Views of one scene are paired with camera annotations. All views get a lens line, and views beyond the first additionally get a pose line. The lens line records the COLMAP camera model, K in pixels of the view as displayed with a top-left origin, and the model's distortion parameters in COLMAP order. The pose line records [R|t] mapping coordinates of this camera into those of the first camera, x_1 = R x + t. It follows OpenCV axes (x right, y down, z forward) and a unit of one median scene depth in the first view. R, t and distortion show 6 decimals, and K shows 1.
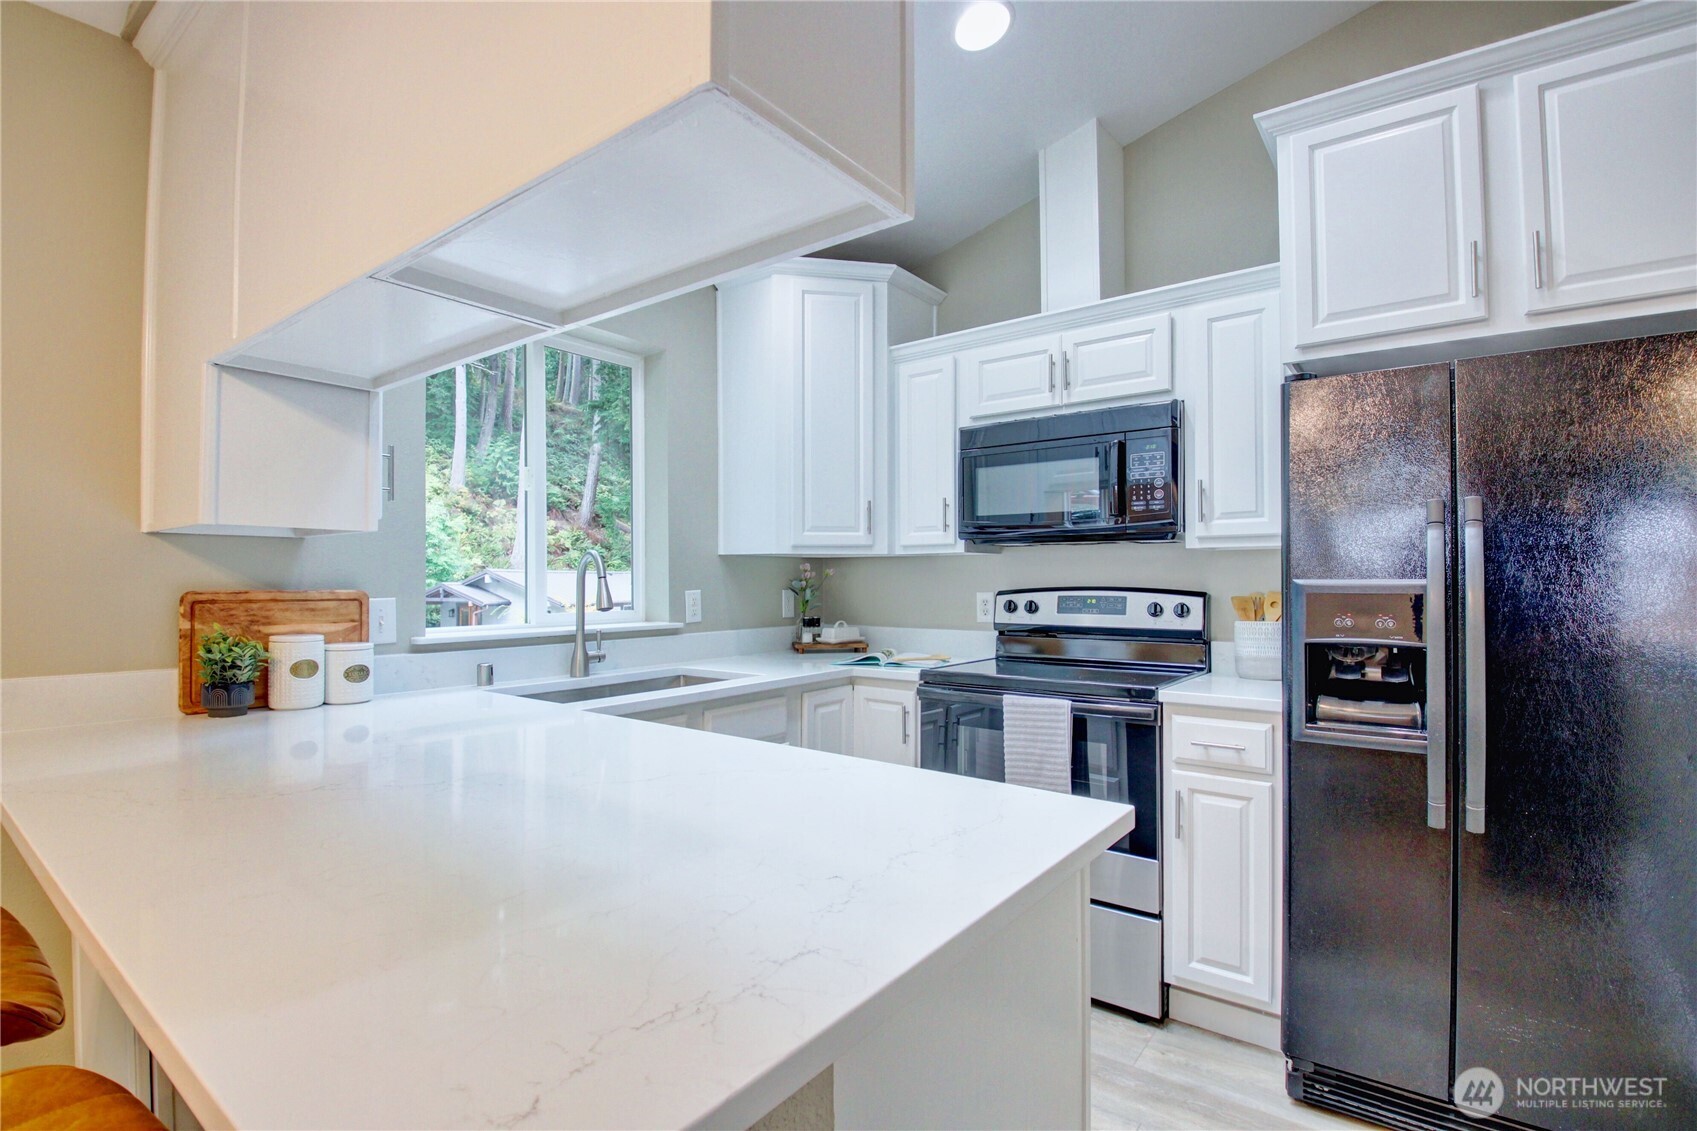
lens RADIAL K [[810.2, 0, 844.2], [0, 810.2, 571.8], [0, 0, 1]] dist [-0.016716, -0.005346]
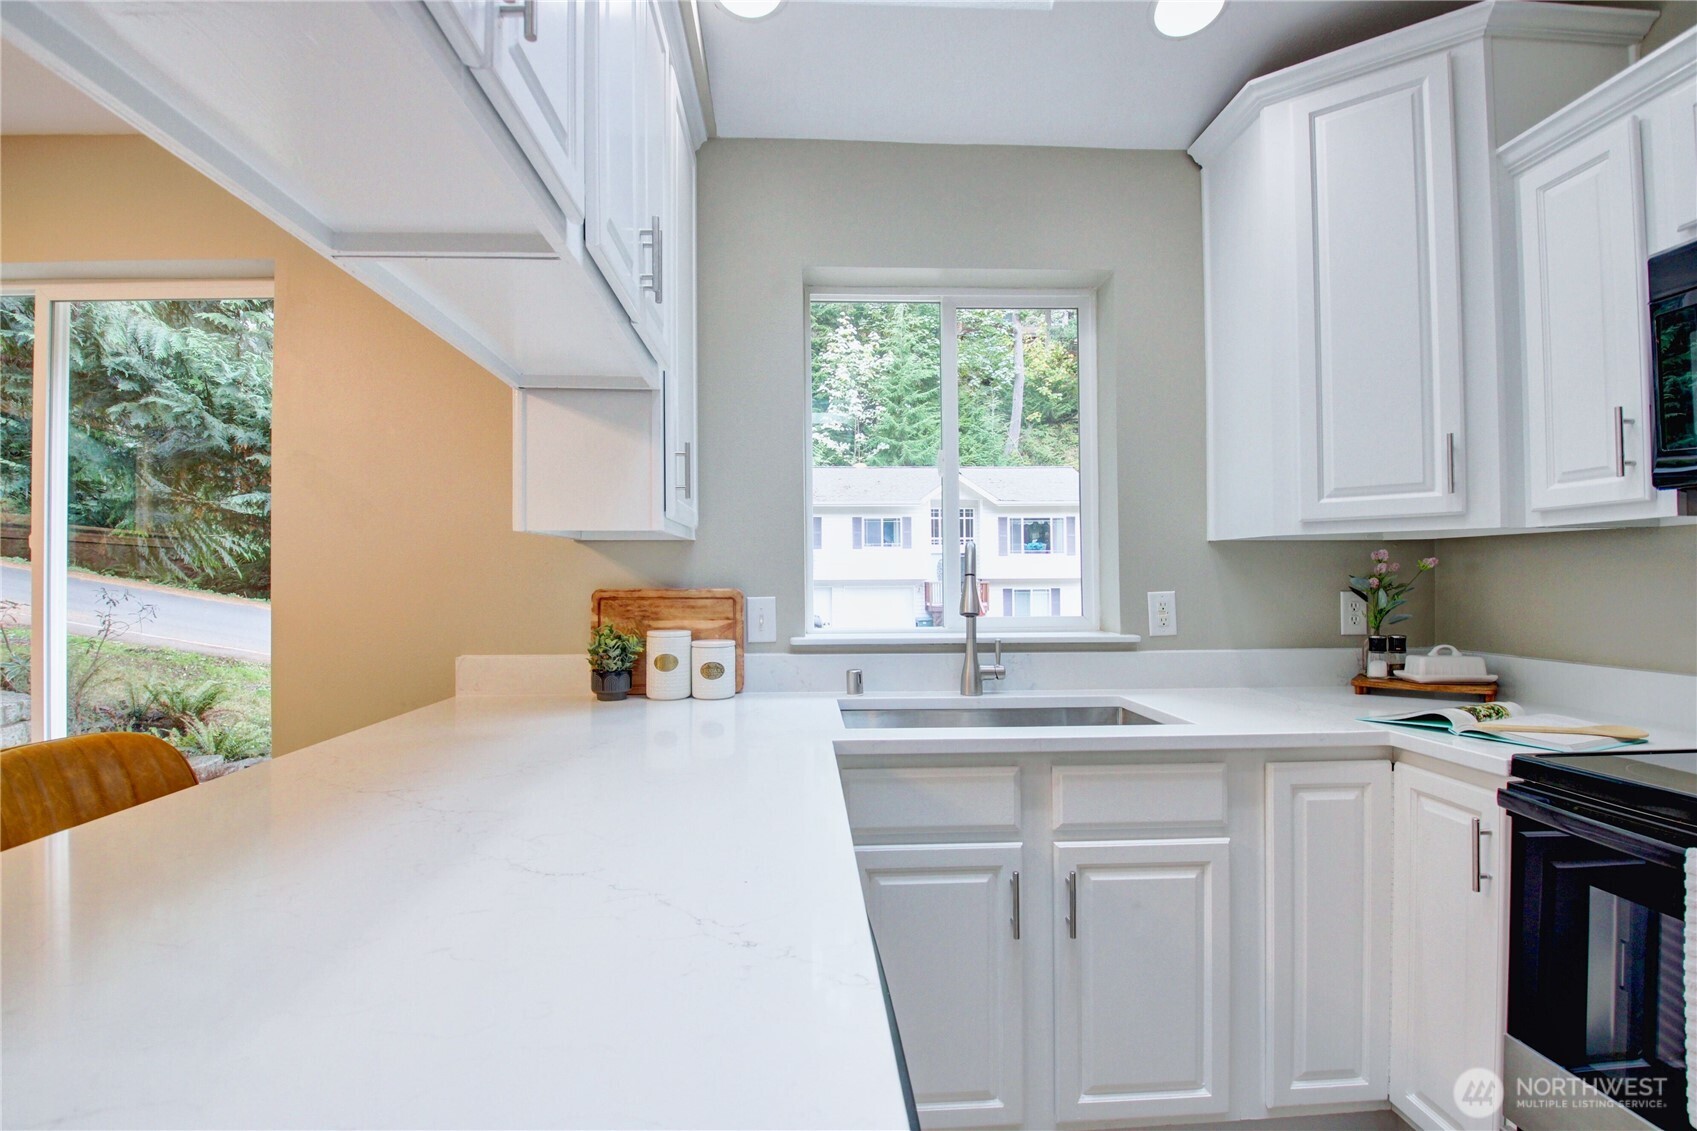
lens RADIAL K [[810.2, 0, 840.0], [0, 810.2, 561.1], [0, 0, 1]] dist [-0.016716, -0.005346]
pose [[0.624591, -0.019560, -0.780707, 0.212766], [0.011864, 0.999809, -0.015558, 0.004020], [0.780862, 0.000454, 0.624704, 0.350096]]
